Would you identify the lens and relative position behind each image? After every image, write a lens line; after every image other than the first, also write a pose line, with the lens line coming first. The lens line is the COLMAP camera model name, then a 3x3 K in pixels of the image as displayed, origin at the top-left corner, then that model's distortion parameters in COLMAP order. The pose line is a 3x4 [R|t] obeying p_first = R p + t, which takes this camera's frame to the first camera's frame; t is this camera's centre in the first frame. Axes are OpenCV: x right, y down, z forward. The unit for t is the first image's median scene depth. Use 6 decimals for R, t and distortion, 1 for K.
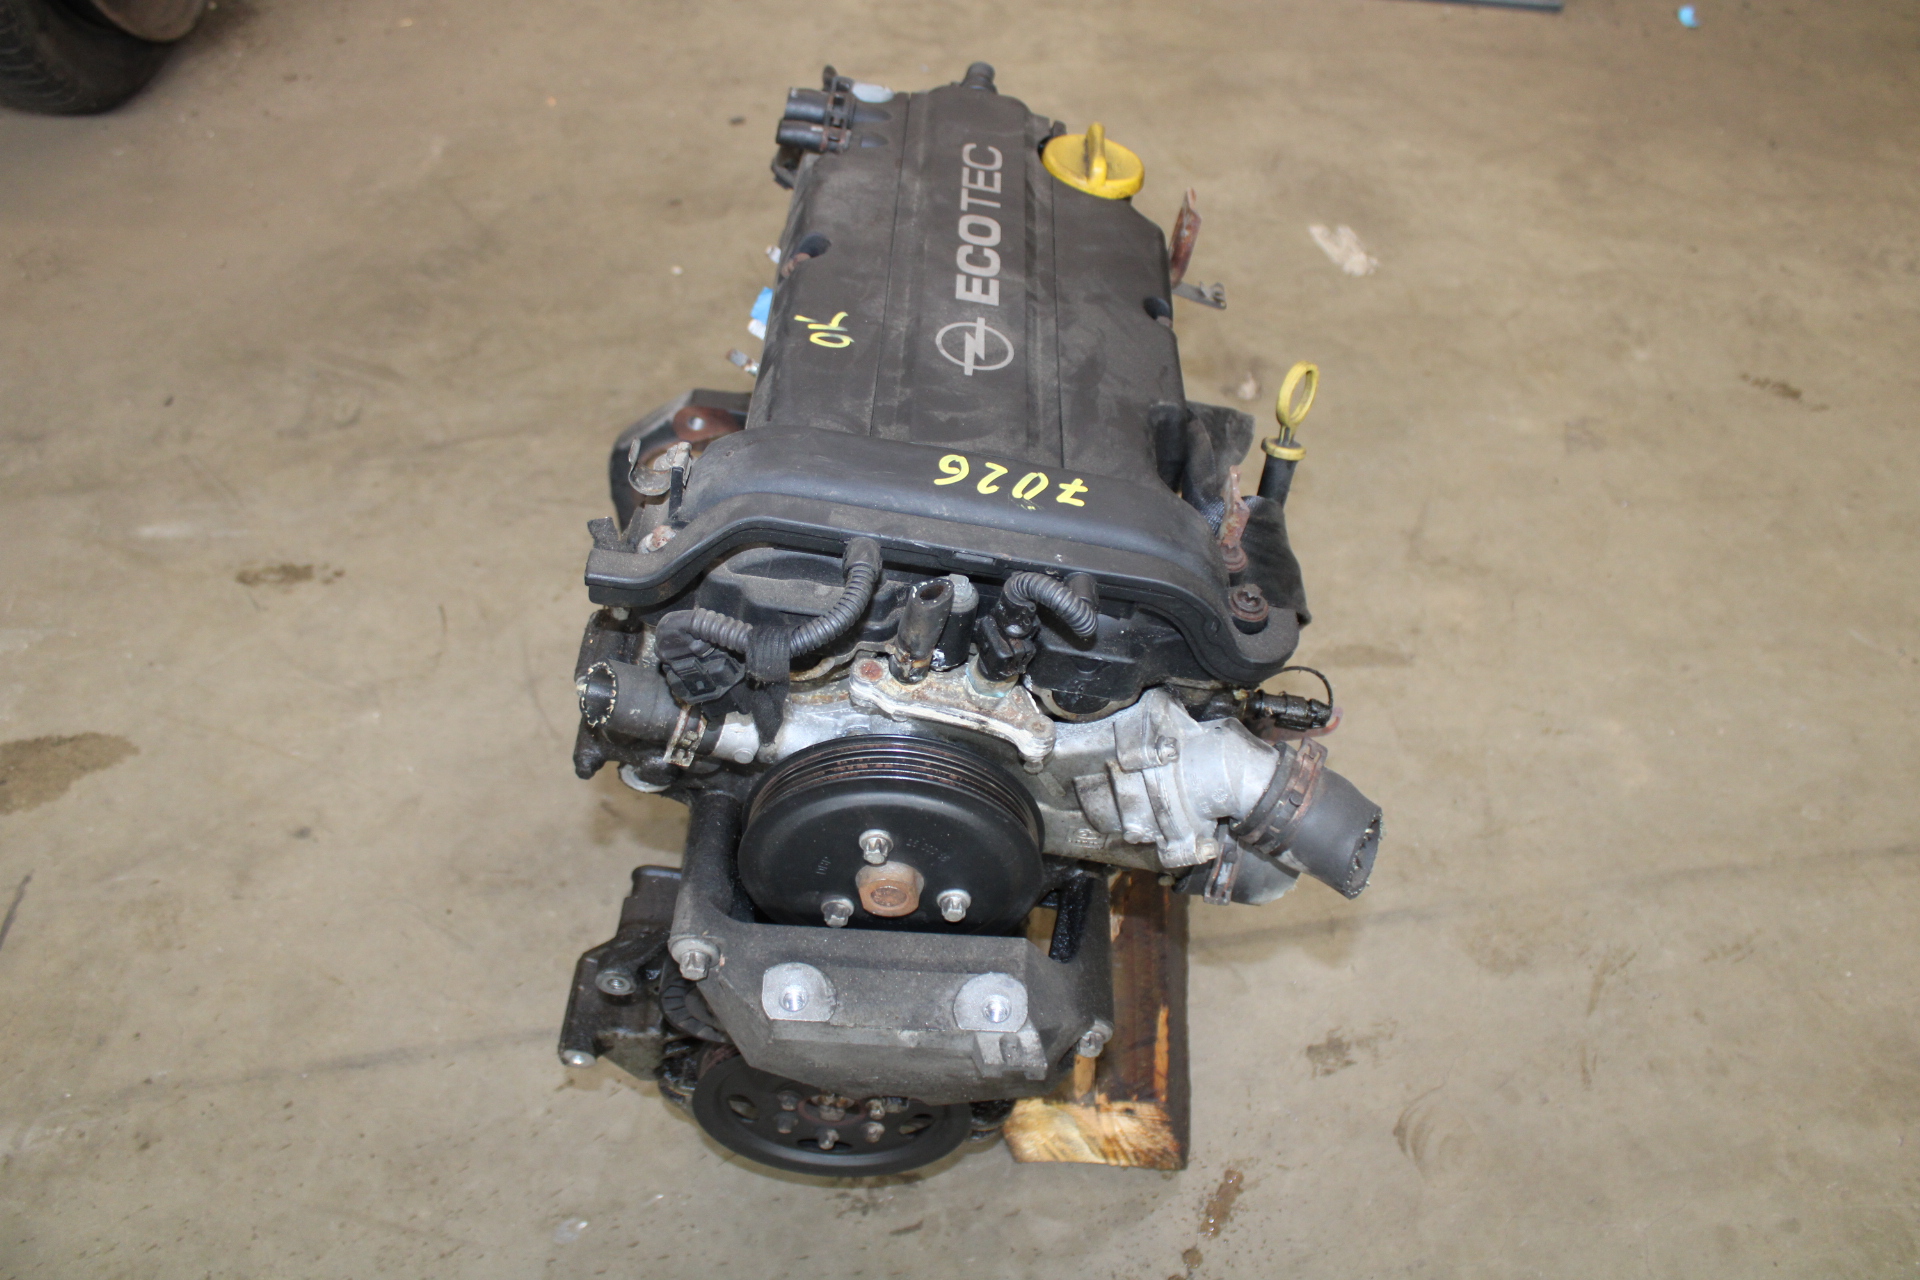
lens RADIAL K [[1575.2, 0, 960.0], [0, 1575.2, 640.0], [0, 0, 1]] dist [-0.164866, 0.133829]
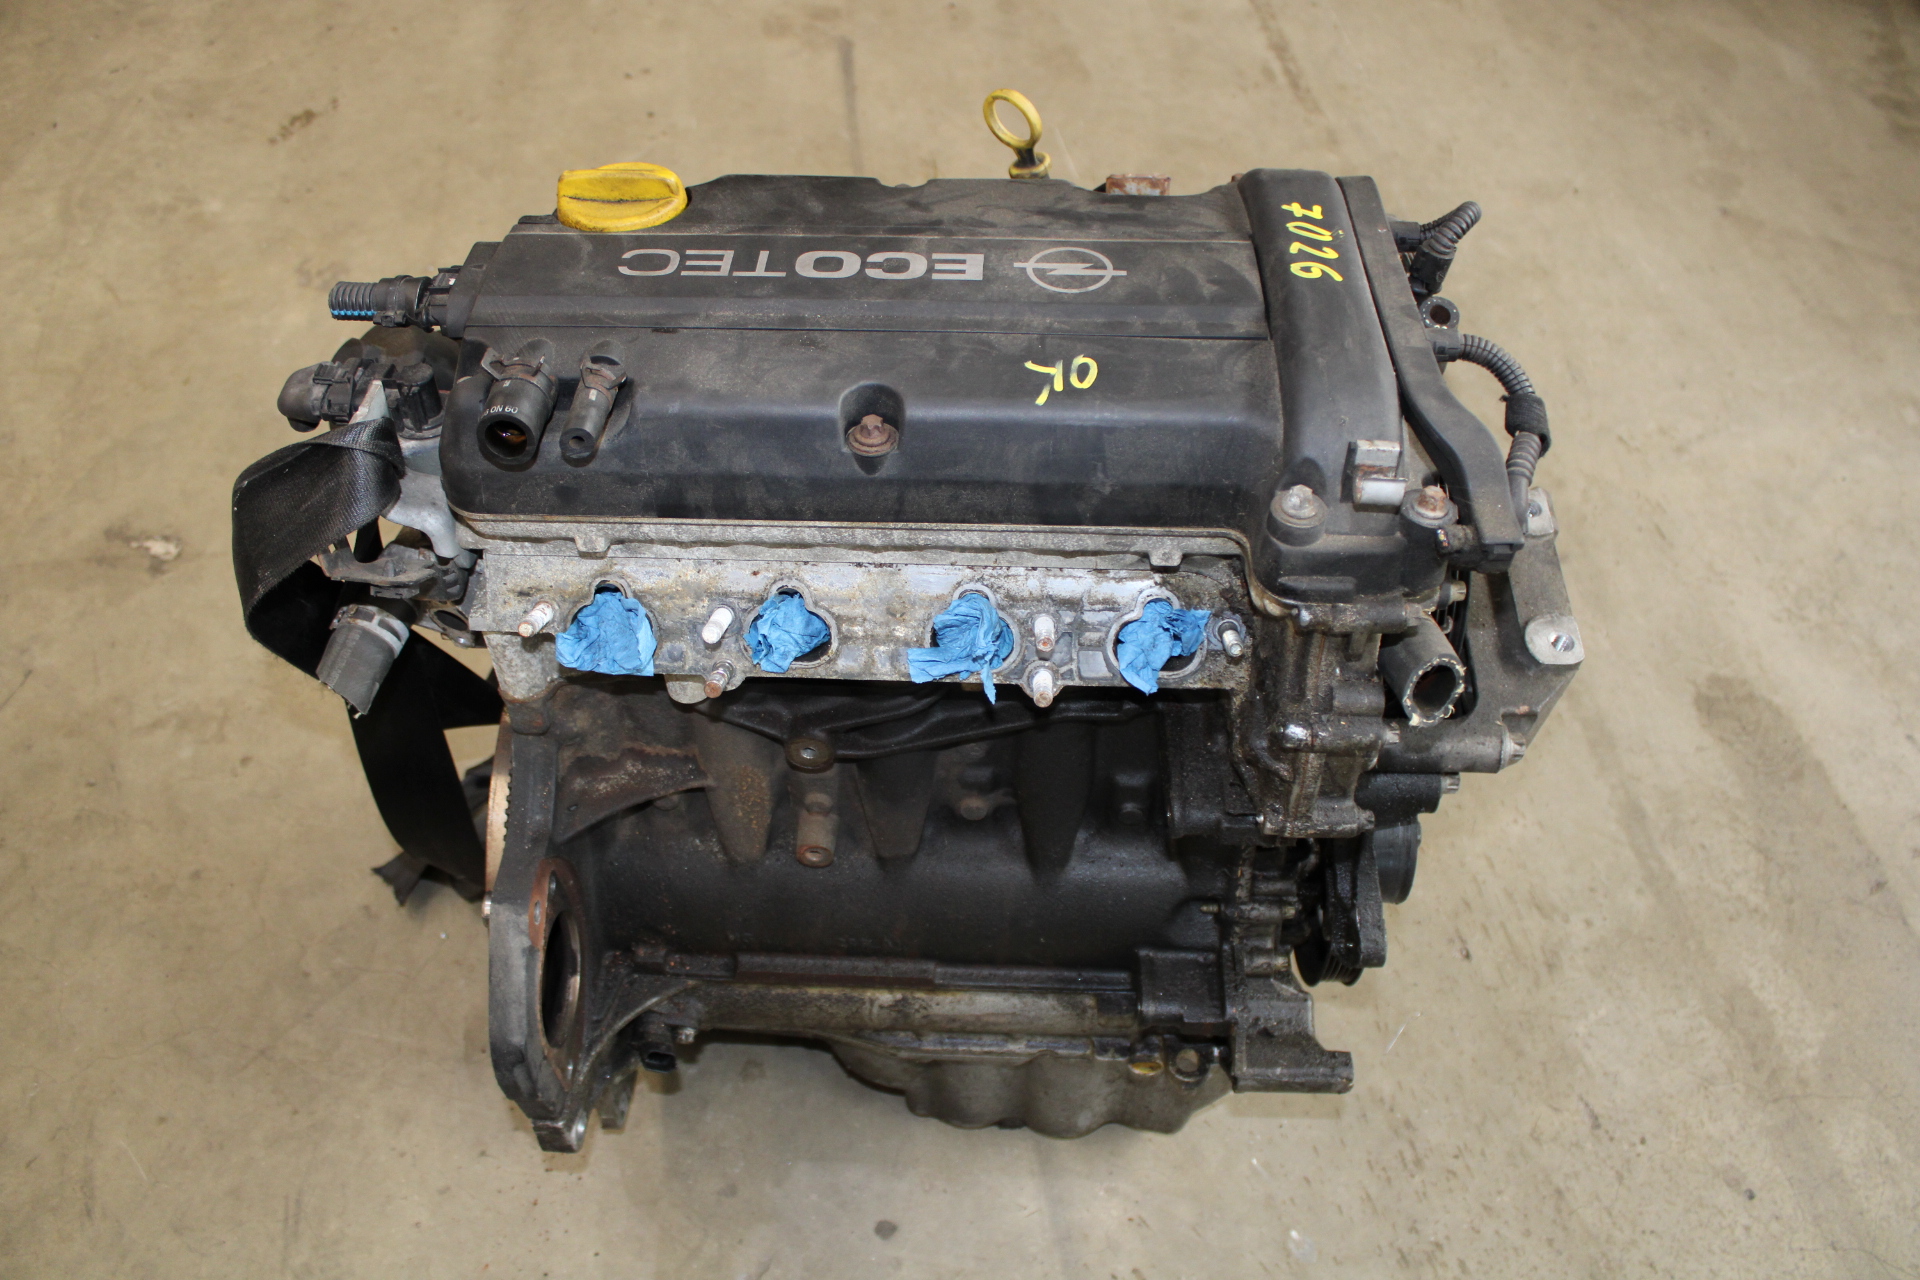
lens RADIAL K [[1575.2, 0, 960.0], [0, 1575.2, 640.0], [0, 0, 1]] dist [-0.164866, 0.133829]
pose [[0.010029, -0.823416, 0.567350, -0.622170], [0.718882, 0.400319, 0.568290, -0.601833], [-0.695060, 0.402158, 0.595953, 0.529349]]
